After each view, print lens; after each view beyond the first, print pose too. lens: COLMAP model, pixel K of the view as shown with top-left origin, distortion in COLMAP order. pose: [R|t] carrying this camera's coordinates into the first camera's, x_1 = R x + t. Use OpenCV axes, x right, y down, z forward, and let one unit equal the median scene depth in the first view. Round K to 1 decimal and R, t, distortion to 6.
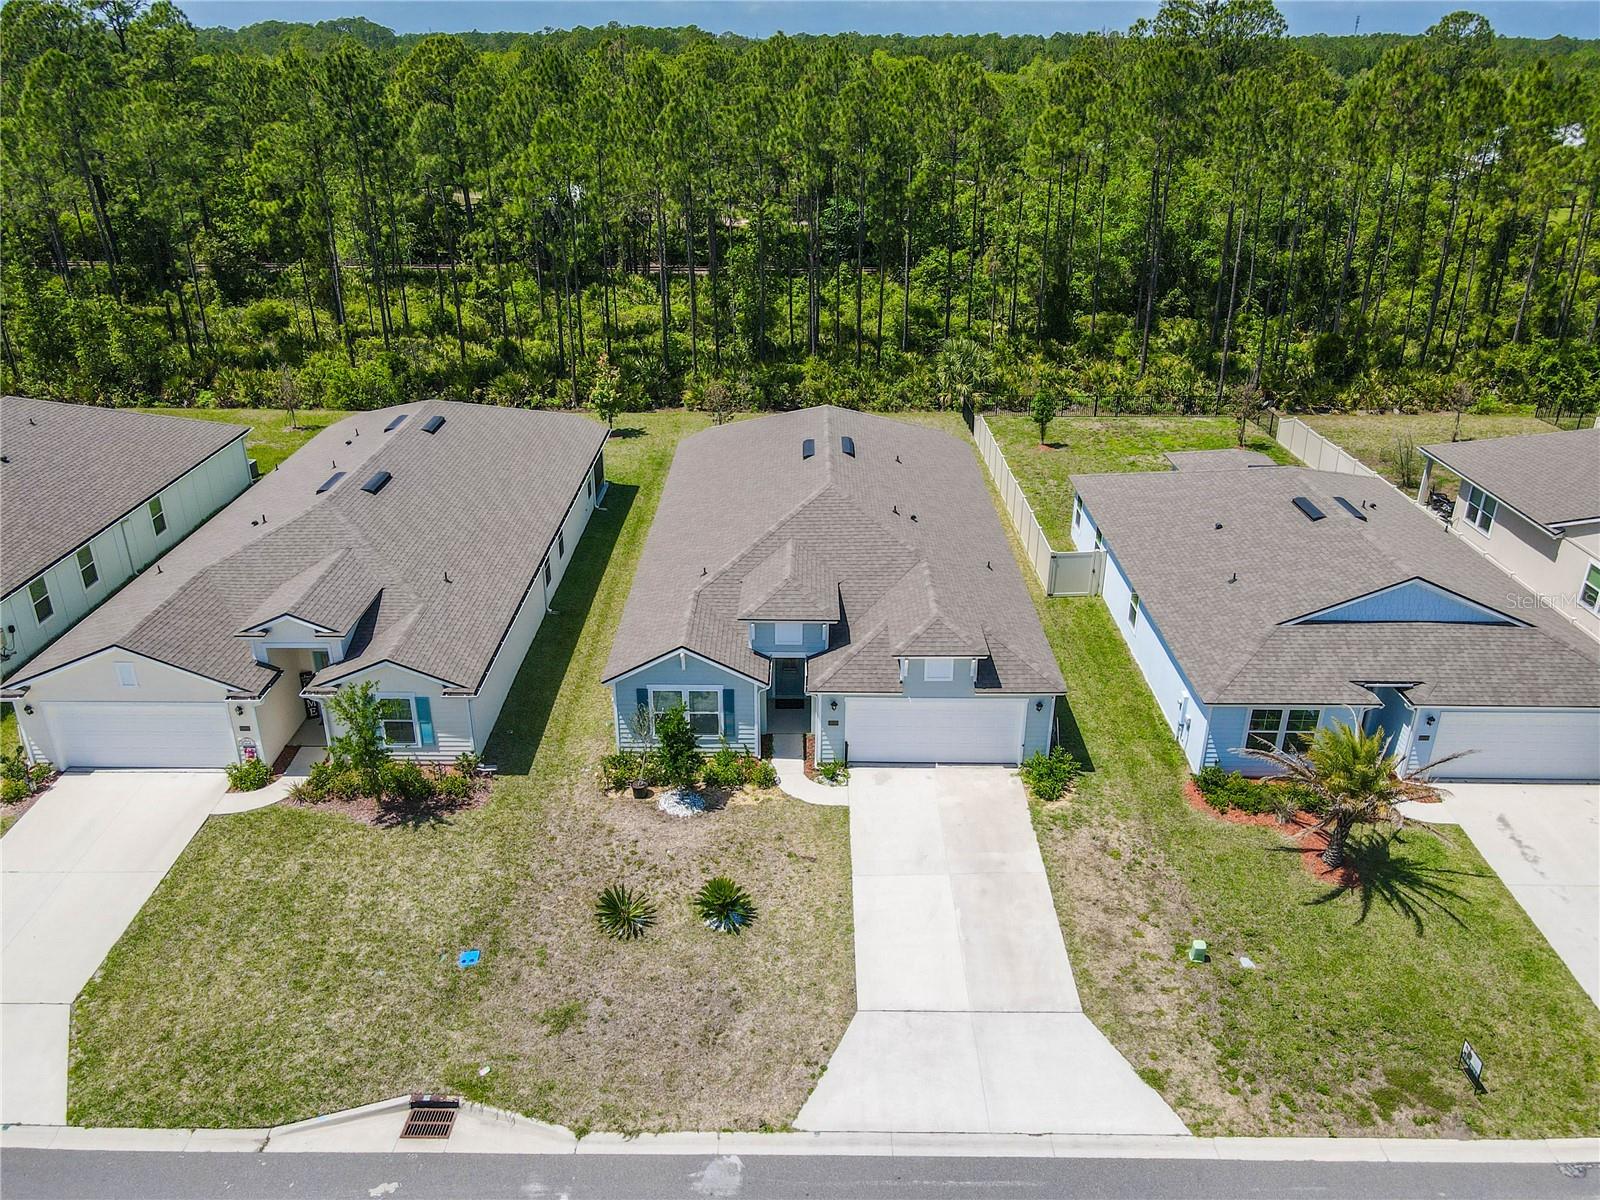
lens RADIAL K [[1182.0, 0, 799.3], [0, 1182.0, 582.0], [0, 0, 1]] dist [-0.009890, 0.051550]
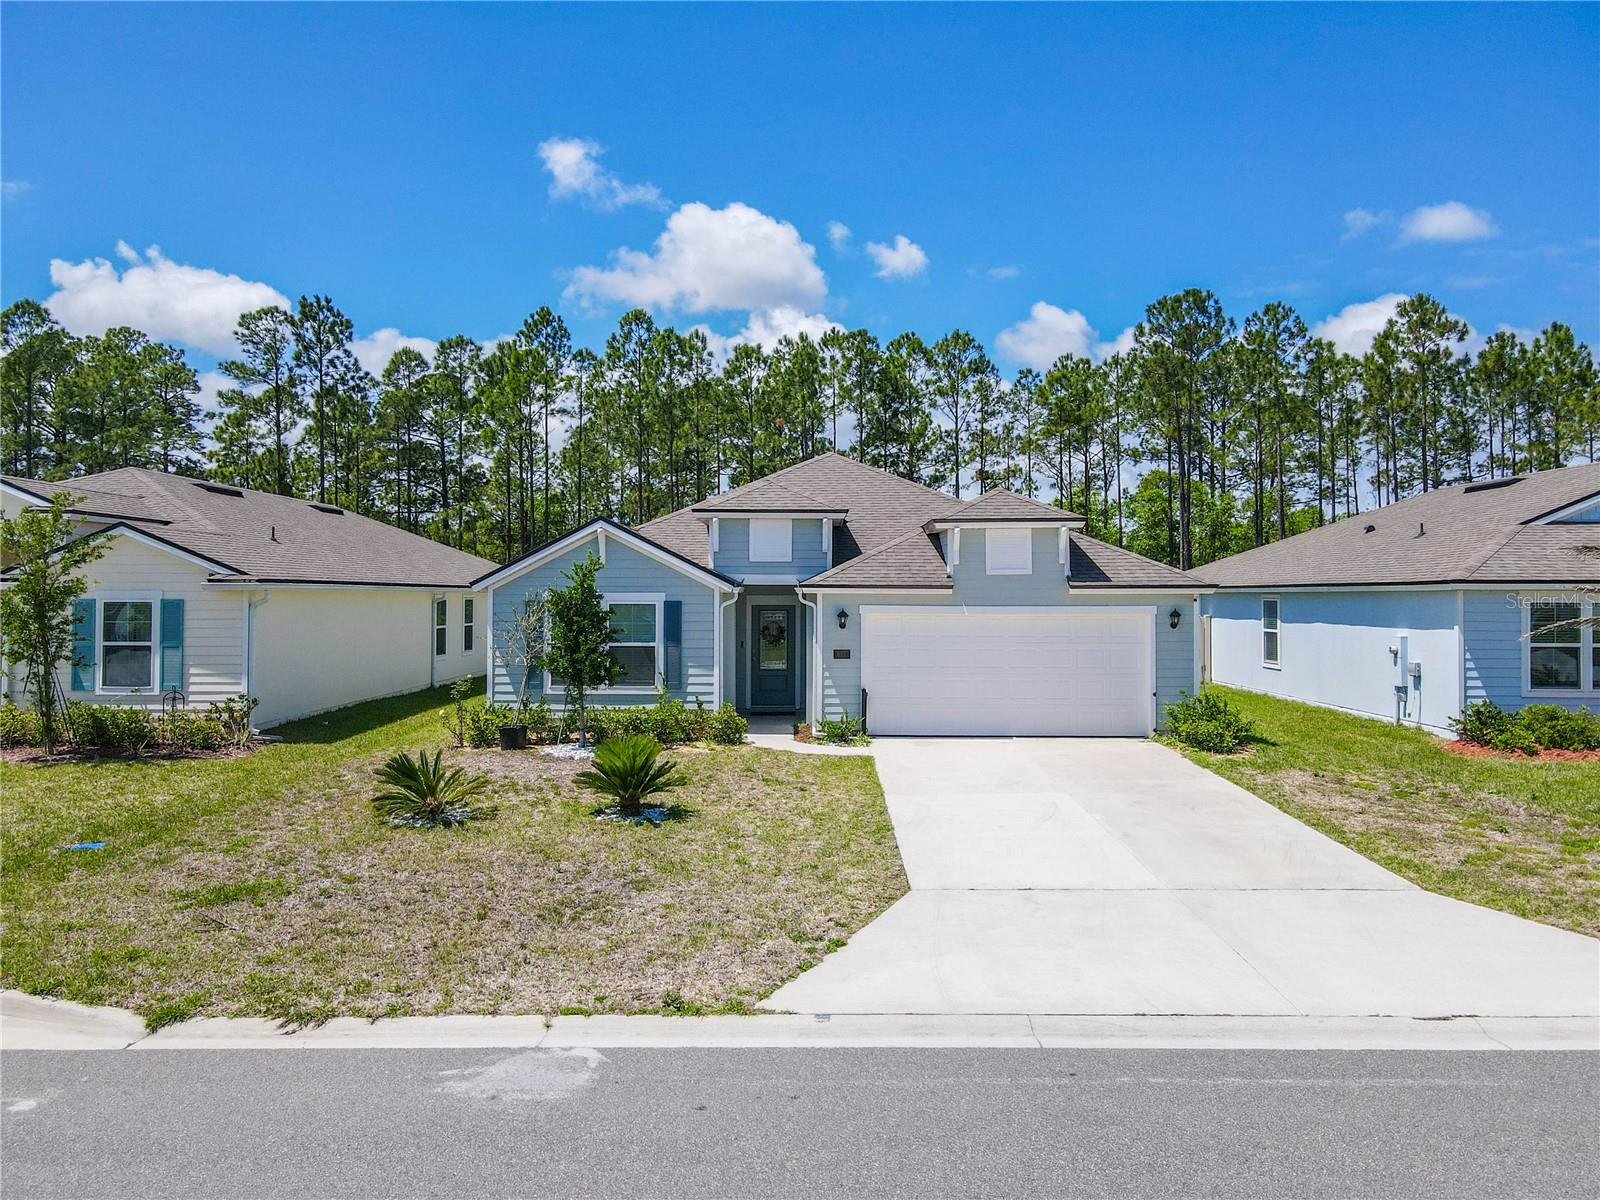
lens RADIAL K [[1184.3, 0, 799.6], [0, 1184.3, 577.3], [0, 0, 1]] dist [0.012375, 0.004110]
pose [[0.999993, -0.001977, 0.003218, 0.005687], [0.003162, 0.904045, -0.427426, 0.402805], [-0.002064, 0.427433, 0.904044, 0.496328]]
